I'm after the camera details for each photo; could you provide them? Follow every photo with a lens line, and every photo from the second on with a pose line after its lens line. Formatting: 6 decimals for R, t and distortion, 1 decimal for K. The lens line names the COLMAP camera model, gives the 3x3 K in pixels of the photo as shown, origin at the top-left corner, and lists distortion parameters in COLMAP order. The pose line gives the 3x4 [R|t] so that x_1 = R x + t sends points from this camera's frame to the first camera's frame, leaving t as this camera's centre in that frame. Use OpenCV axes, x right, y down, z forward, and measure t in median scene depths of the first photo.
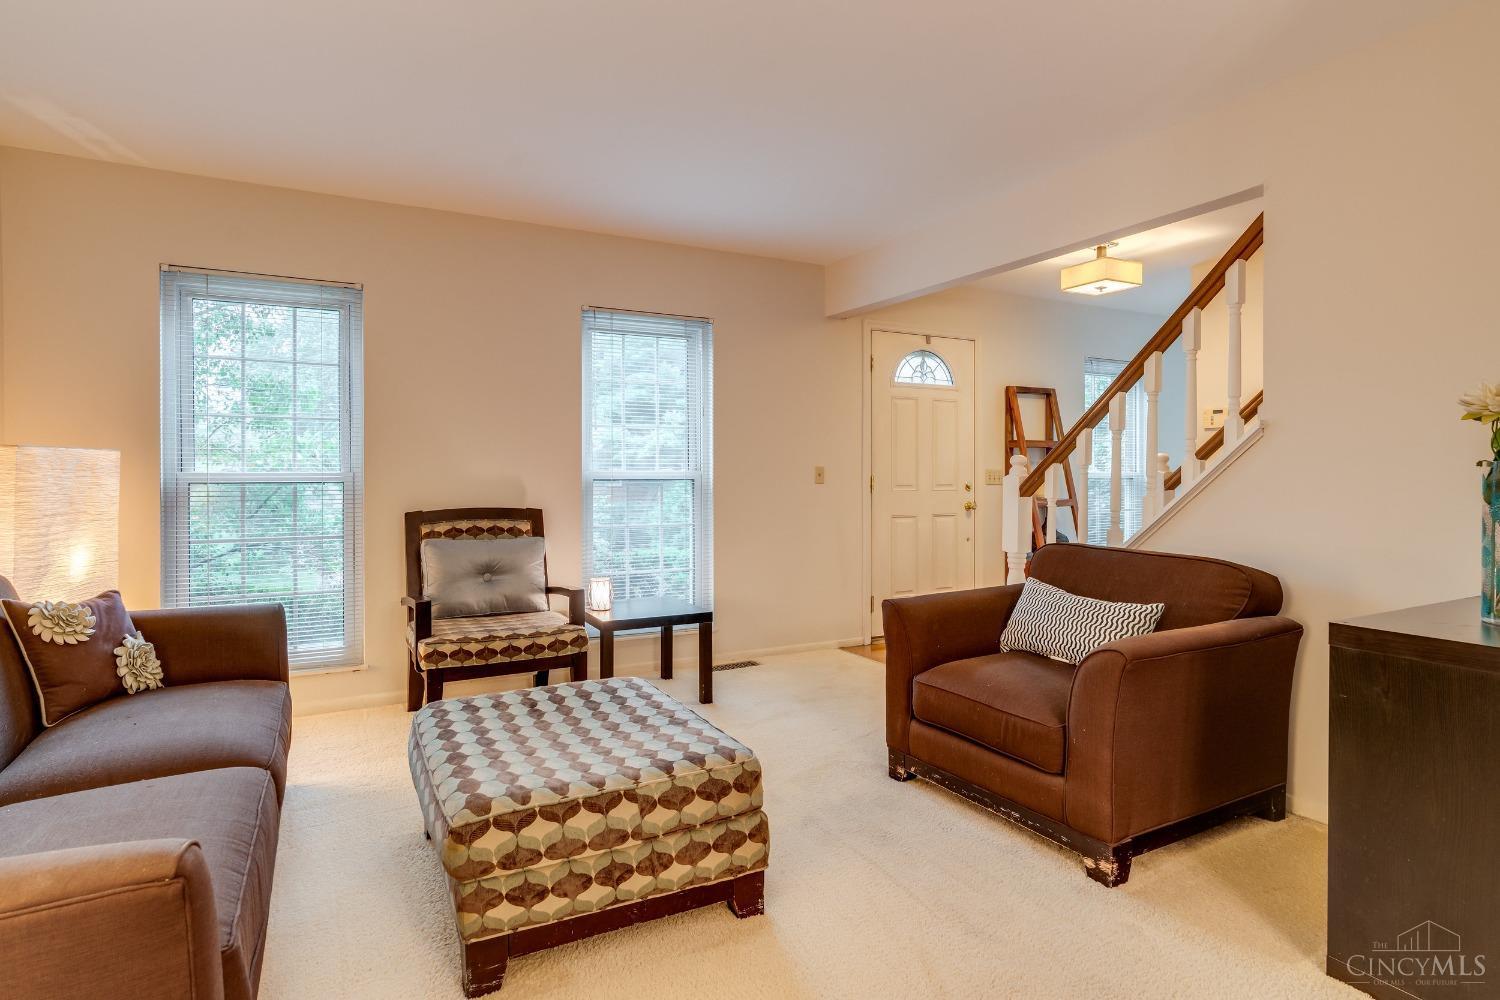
lens RADIAL K [[783.9, 0, 749.7], [0, 783.9, 463.1], [0, 0, 1]] dist [0.003050, 0.000446]
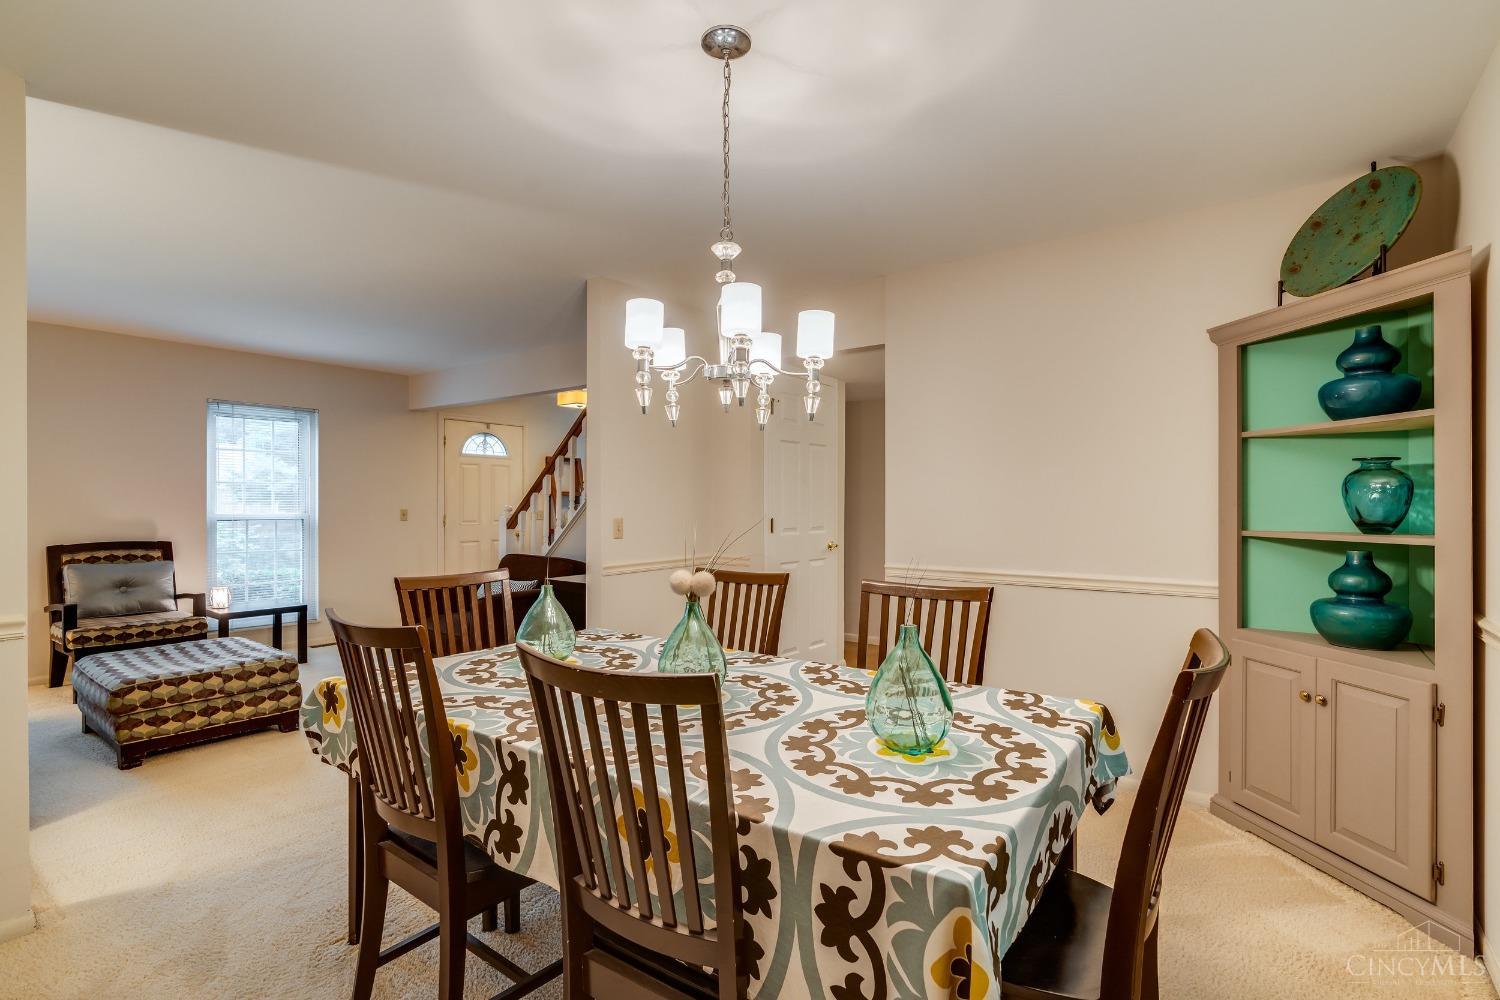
lens RADIAL K [[688.5, 0, 750.0], [0, 688.5, 500.0], [0, 0, 1]] dist [-0.000726, 0.000271]
pose [[0.908330, 0.002697, 0.418245, 0.189314], [-0.007405, 0.999926, 0.009634, -0.041485], [-0.418188, -0.011847, 0.908283, -0.652545]]
